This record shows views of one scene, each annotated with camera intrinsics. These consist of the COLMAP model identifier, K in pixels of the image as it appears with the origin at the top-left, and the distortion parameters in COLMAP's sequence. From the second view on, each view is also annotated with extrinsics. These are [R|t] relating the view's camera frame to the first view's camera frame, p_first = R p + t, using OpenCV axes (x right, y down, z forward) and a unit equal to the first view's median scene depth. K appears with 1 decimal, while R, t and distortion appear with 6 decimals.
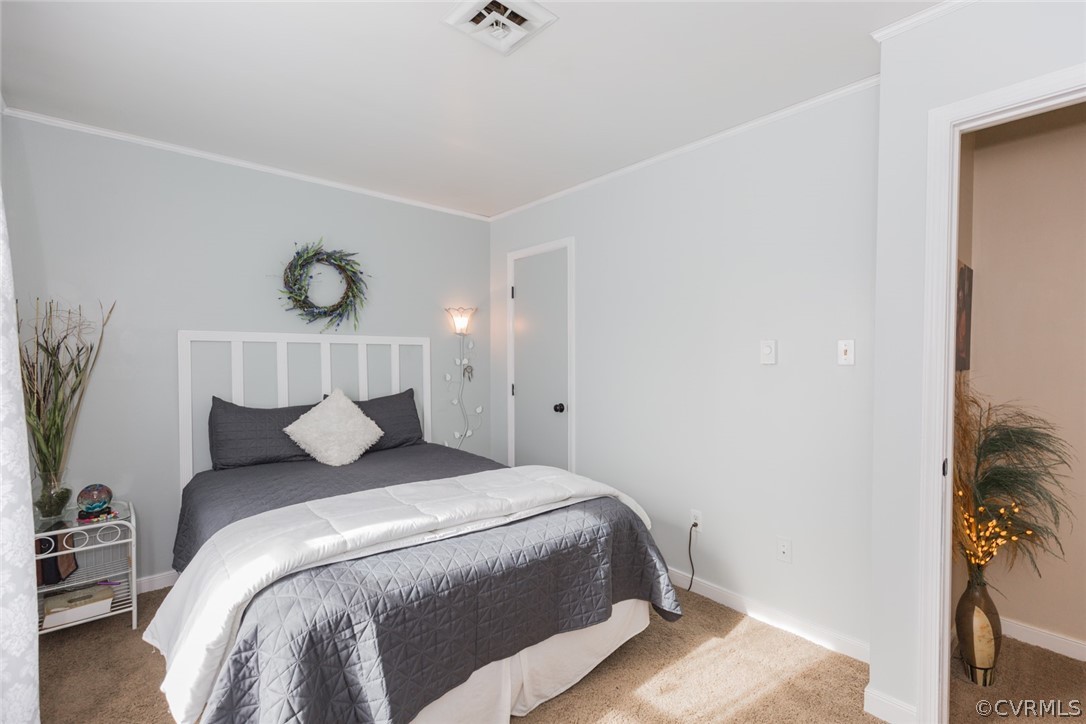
lens RADIAL K [[485.7, 0, 546.3], [0, 485.7, 362.6], [0, 0, 1]] dist [0.006664, -0.001038]
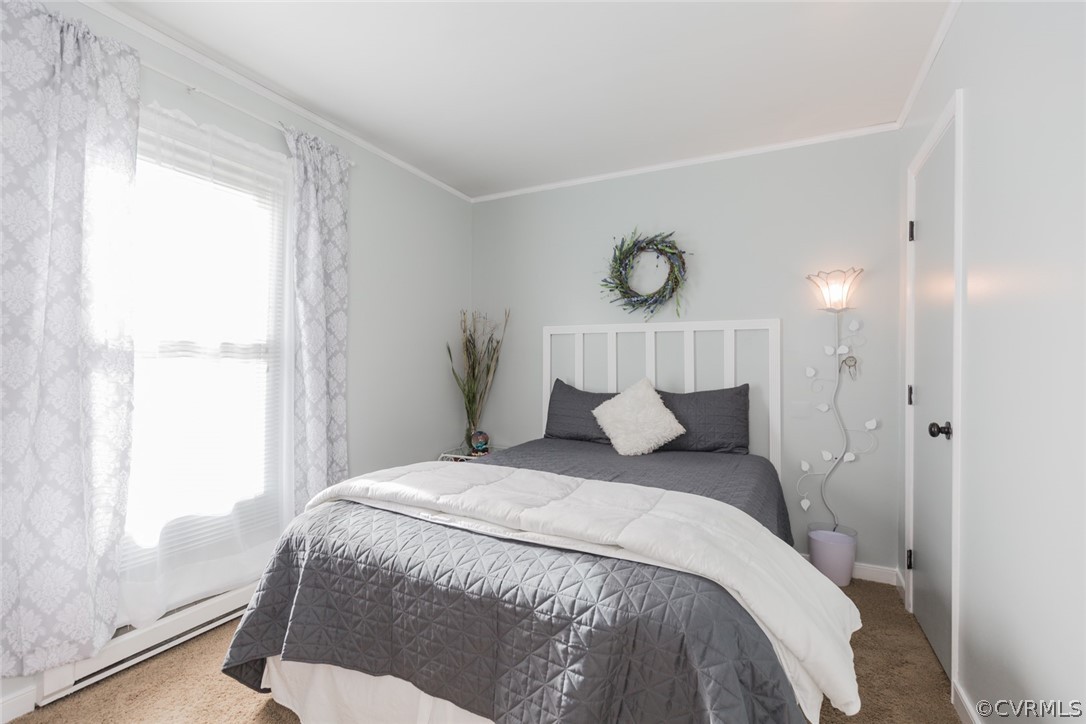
lens RADIAL K [[485.7, 0, 546.3], [0, 485.7, 362.6], [0, 0, 1]] dist [0.006664, -0.001038]
pose [[0.385968, -0.002922, -0.922507, 0.406762], [-0.017645, 0.999789, -0.010550, 0.040603], [0.922343, 0.020349, 0.385835, 0.482312]]
